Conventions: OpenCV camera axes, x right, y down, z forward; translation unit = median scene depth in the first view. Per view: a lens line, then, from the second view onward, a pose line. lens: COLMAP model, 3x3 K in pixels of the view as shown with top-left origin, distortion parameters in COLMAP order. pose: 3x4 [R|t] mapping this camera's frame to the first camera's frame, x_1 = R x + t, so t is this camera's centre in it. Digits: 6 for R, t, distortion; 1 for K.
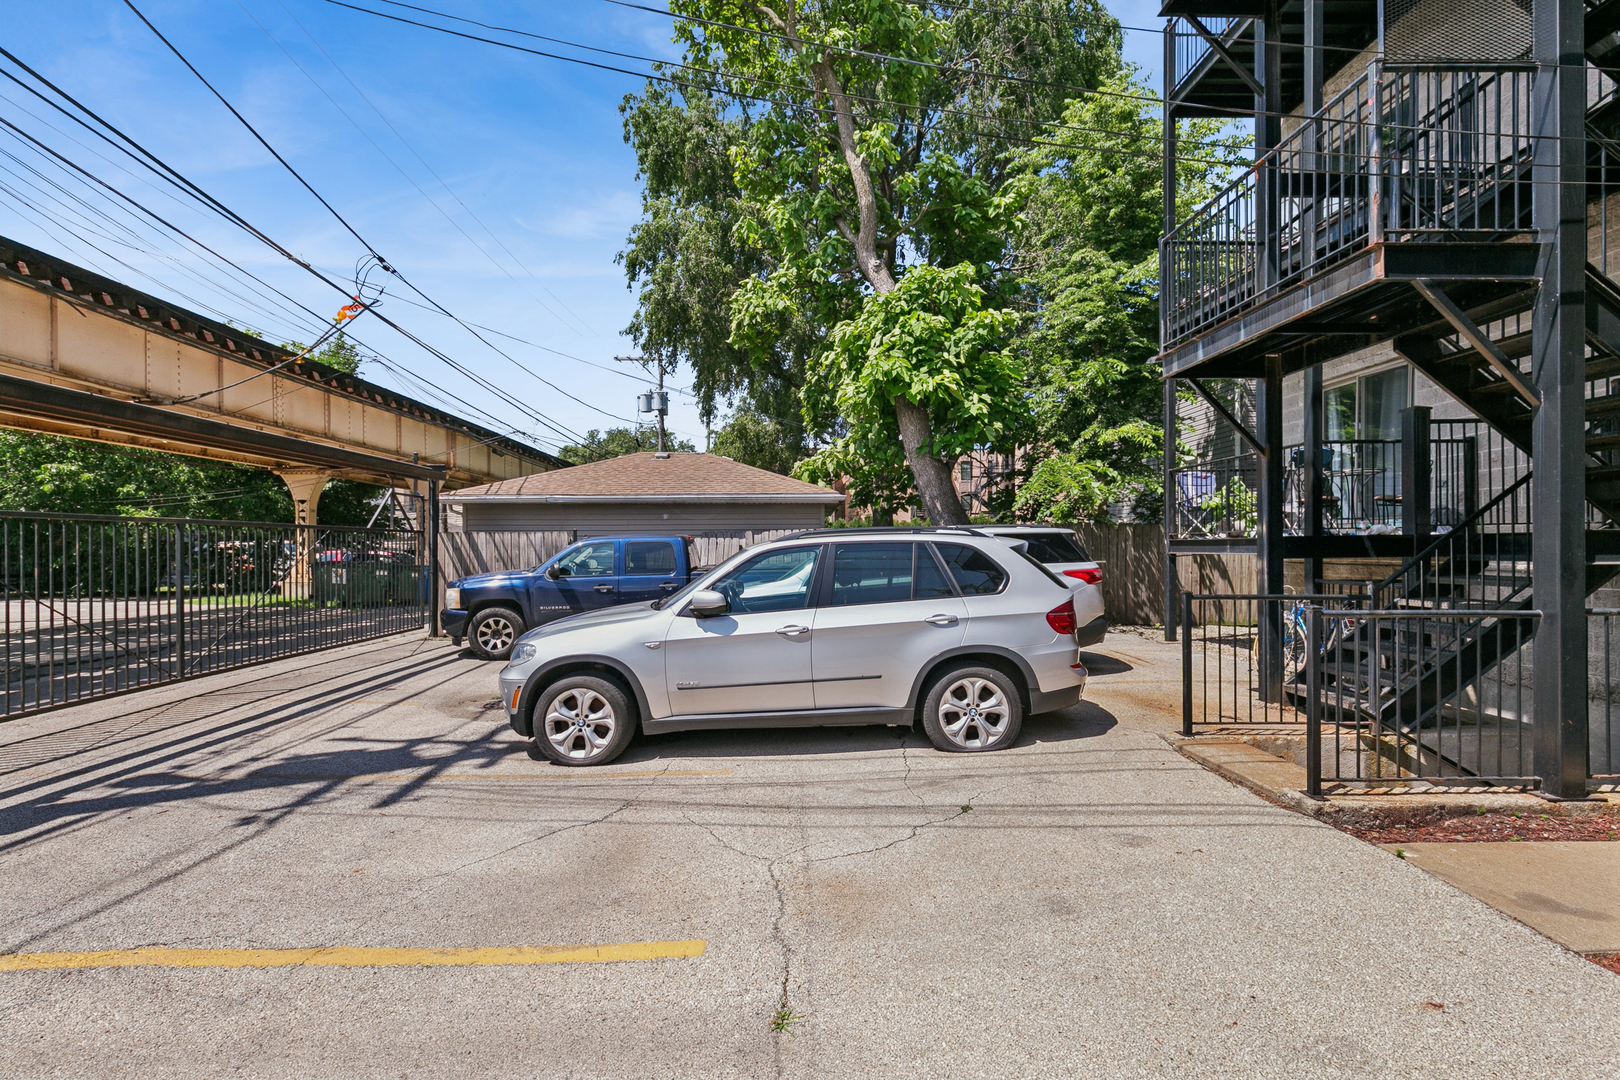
lens RADIAL K [[721.5, 0, 807.1], [0, 721.5, 543.4], [0, 0, 1]] dist [0.000811, -0.000300]
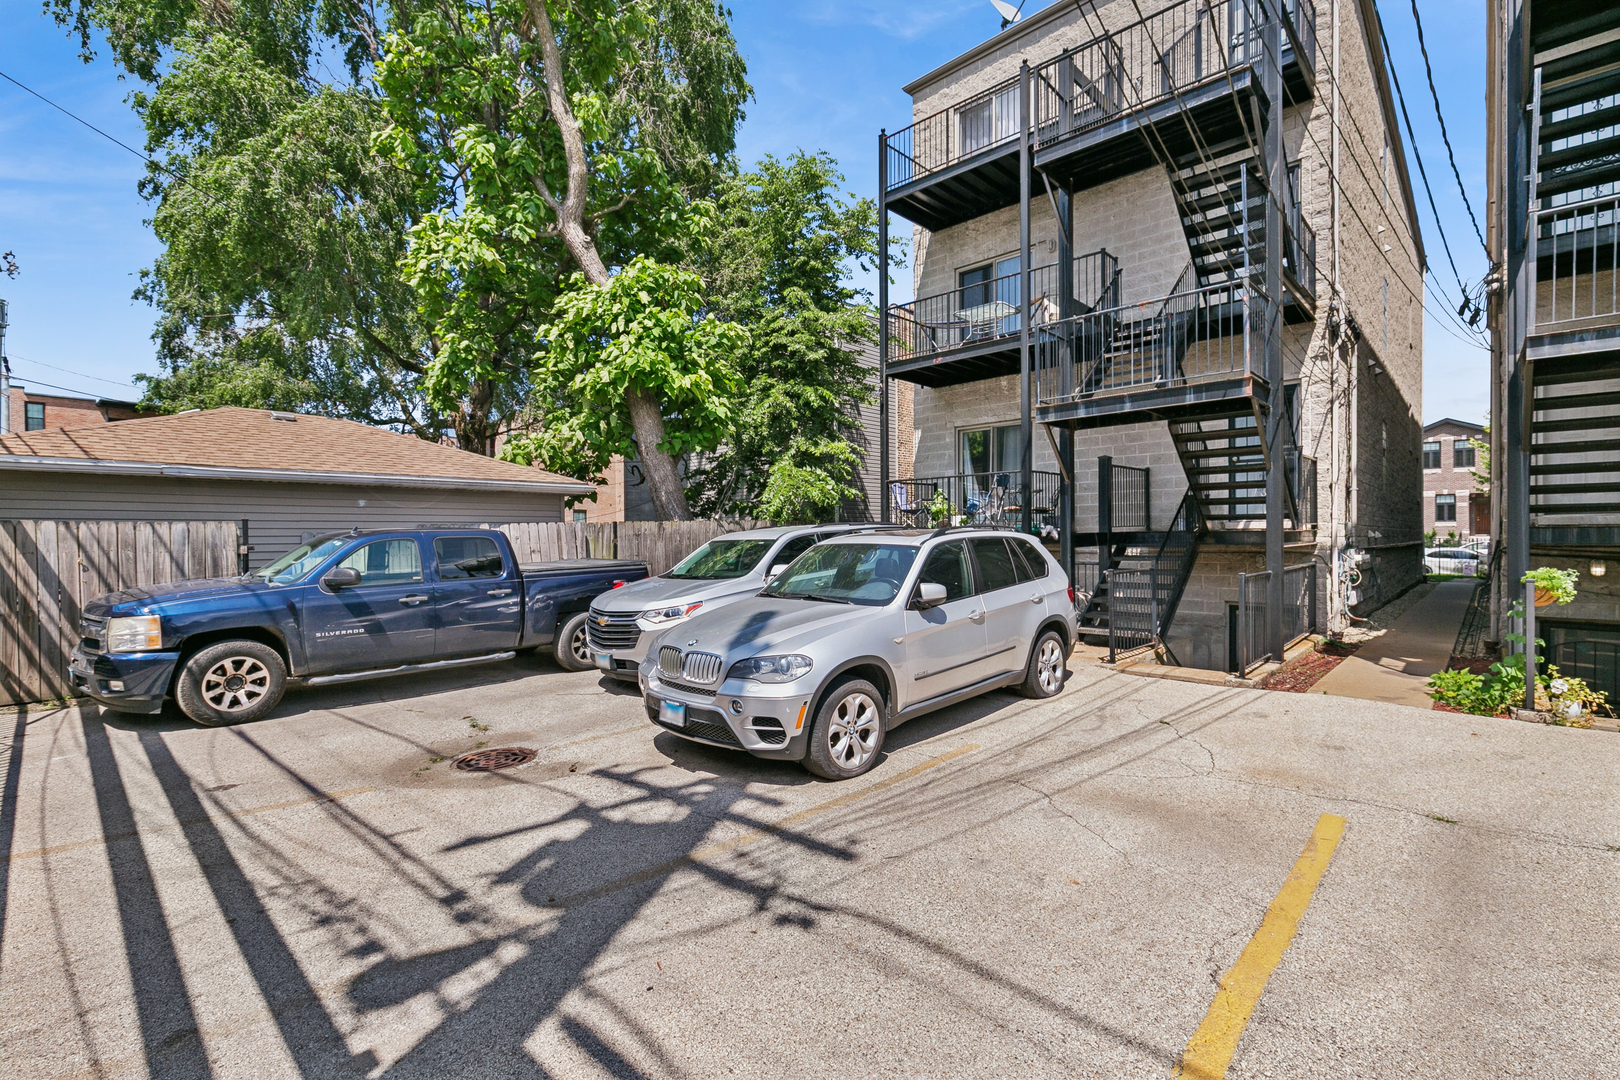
lens RADIAL K [[721.5, 0, 807.1], [0, 721.5, 543.4], [0, 0, 1]] dist [0.000811, -0.000300]
pose [[0.710429, -0.007648, 0.703727, -1.134023], [0.002466, 0.999962, 0.008378, -0.002802], [-0.703764, -0.004216, 0.710421, 0.421575]]
